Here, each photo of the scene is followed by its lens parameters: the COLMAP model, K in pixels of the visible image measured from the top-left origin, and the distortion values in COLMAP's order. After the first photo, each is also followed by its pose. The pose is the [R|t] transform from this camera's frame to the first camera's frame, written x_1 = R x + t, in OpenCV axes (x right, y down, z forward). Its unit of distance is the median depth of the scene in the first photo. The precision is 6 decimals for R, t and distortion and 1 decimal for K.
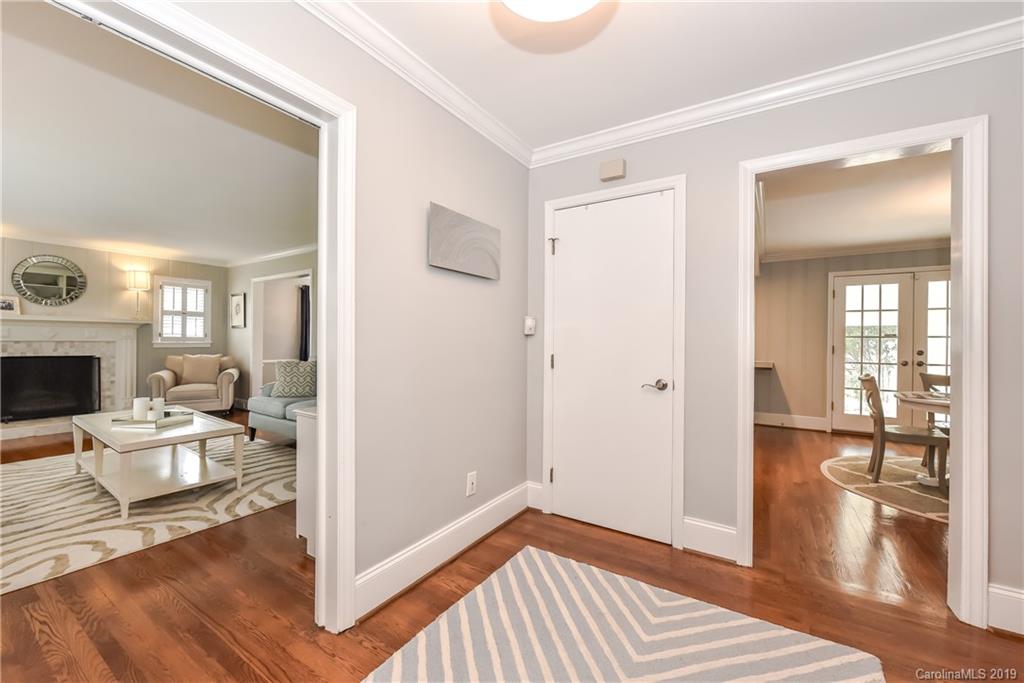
lens RADIAL K [[406.2, 0, 516.1], [0, 406.2, 339.8], [0, 0, 1]] dist [-0.001303, -0.000044]
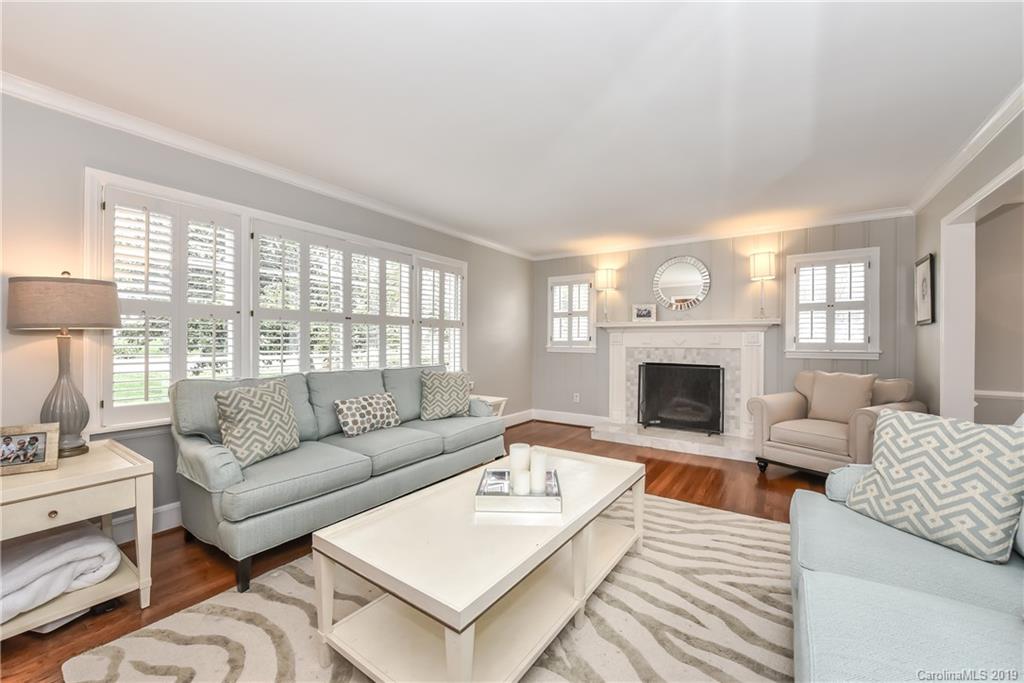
lens RADIAL K [[406.2, 0, 514.5], [0, 406.2, 340.3], [0, 0, 1]] dist [-0.001303, -0.000044]
pose [[-0.029466, -0.010475, -0.999511, -0.172726], [-0.003930, 0.999939, -0.010363, -0.002300], [0.999558, 0.003622, -0.029506, 0.547201]]
